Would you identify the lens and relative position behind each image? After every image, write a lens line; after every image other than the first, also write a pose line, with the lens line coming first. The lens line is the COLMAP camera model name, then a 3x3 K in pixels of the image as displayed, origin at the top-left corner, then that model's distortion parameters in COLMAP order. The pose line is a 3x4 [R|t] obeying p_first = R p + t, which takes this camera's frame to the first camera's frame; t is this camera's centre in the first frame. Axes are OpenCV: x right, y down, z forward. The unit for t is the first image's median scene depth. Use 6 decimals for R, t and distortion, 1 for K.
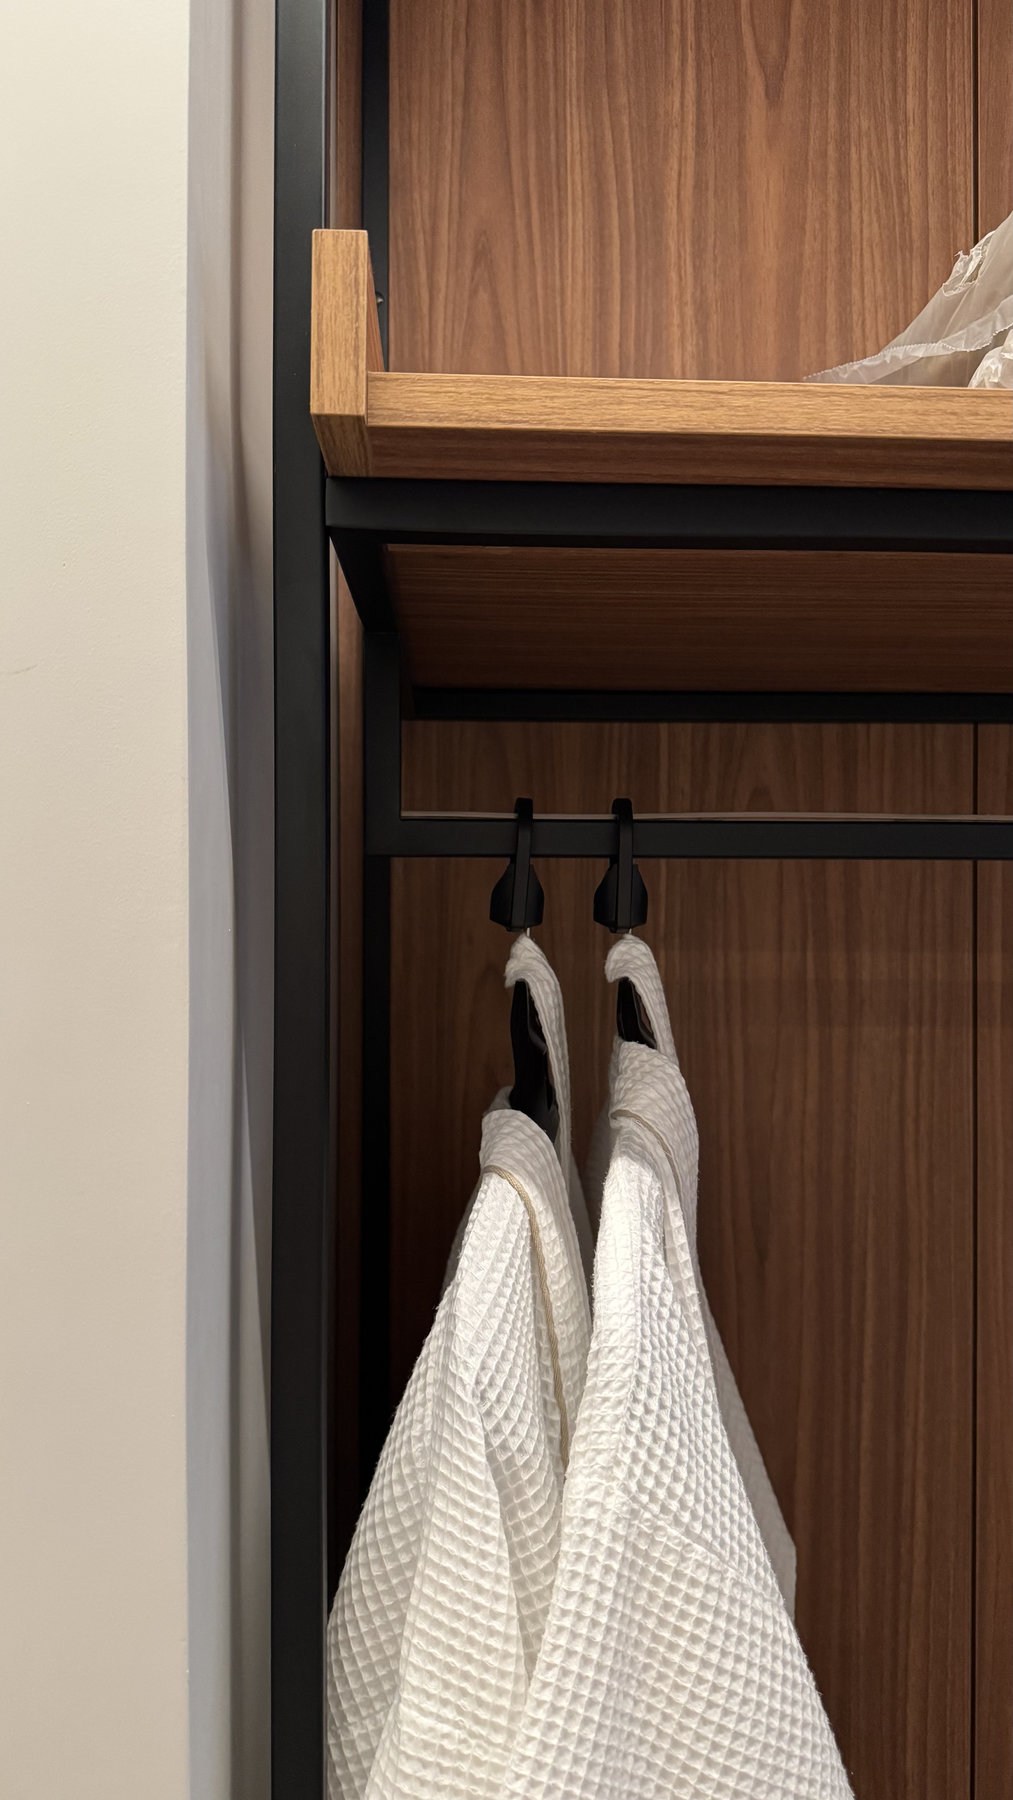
lens RADIAL K [[1250.5, 0, 514.7], [0, 1250.5, 913.4], [0, 0, 1]] dist [0.058373, -0.071912]
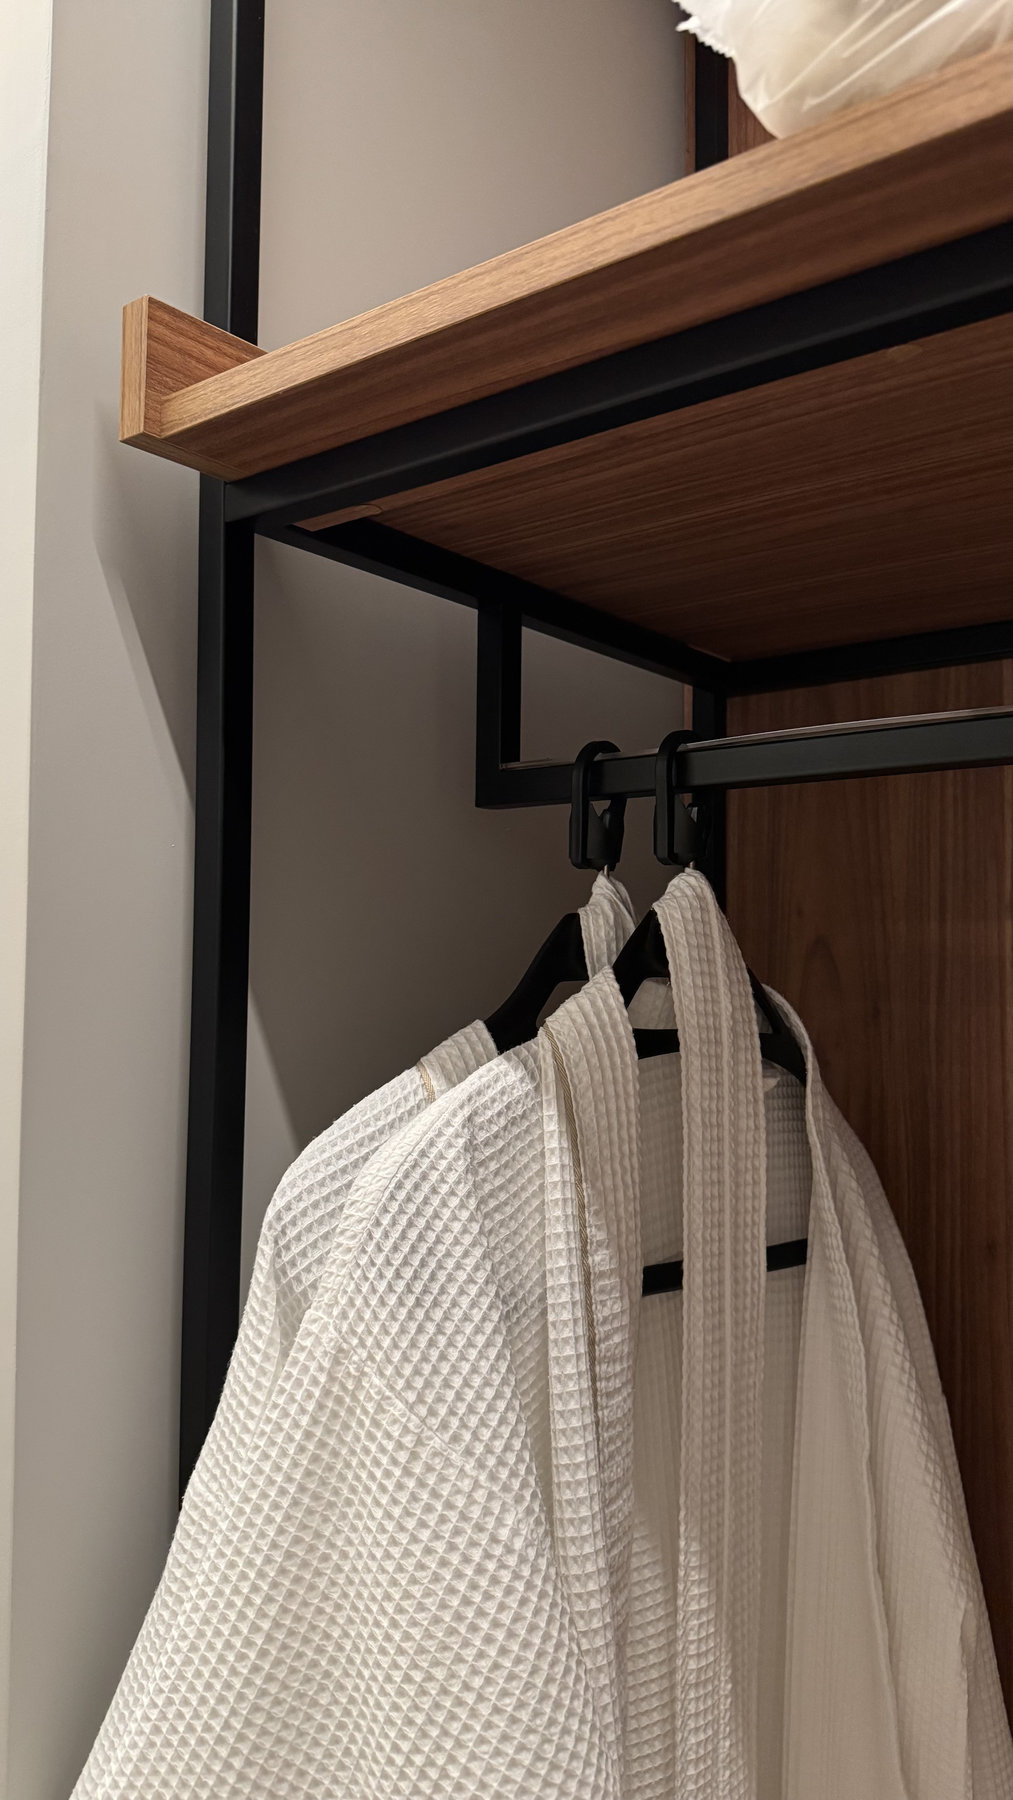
lens RADIAL K [[1250.5, 0, 498.7], [0, 1250.5, 889.8], [0, 0, 1]] dist [0.058373, -0.071912]
pose [[0.758533, -0.029138, -0.650983, 0.613542], [-0.015630, 0.997899, -0.062878, 0.097710], [0.651447, 0.057870, 0.756484, 0.165874]]
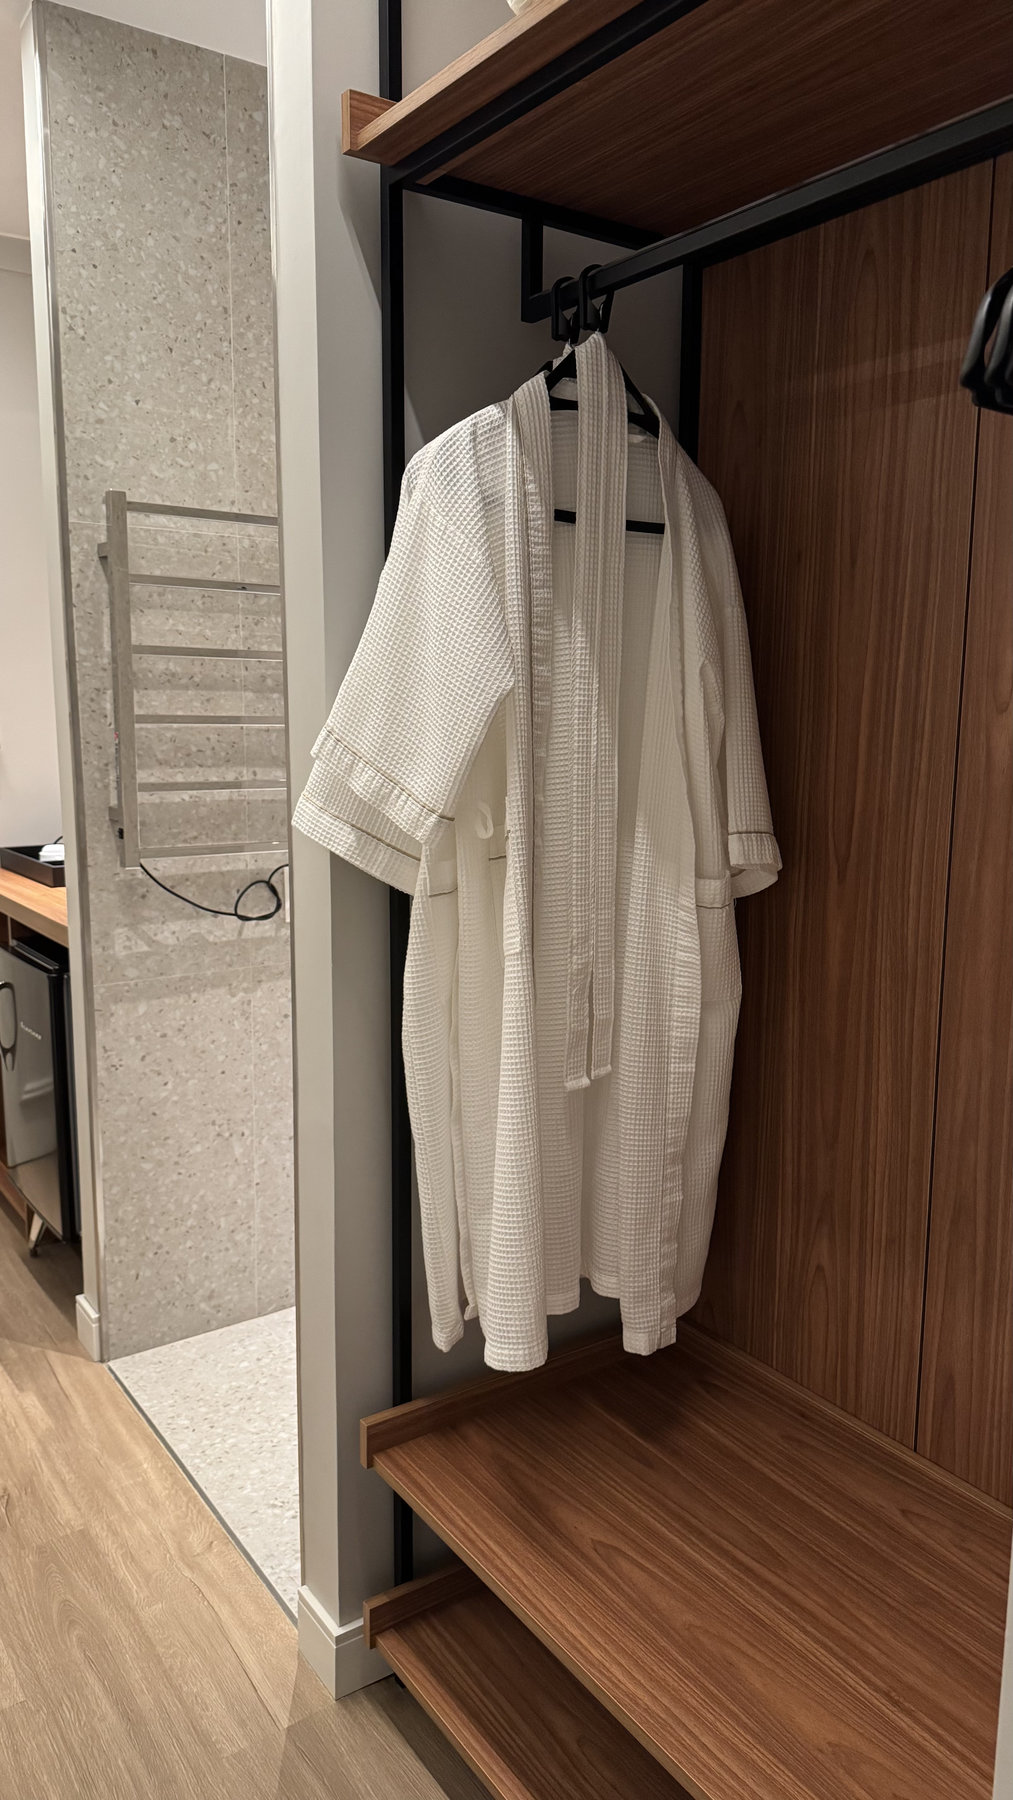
lens RADIAL K [[1250.5, 0, 506.0], [0, 1250.5, 882.1], [0, 0, 1]] dist [0.058373, -0.071912]
pose [[0.540488, 0.134891, -0.830468, 2.059185], [-0.017117, 0.988623, 0.149440, 0.676408], [0.841178, -0.066555, 0.536648, -0.407463]]
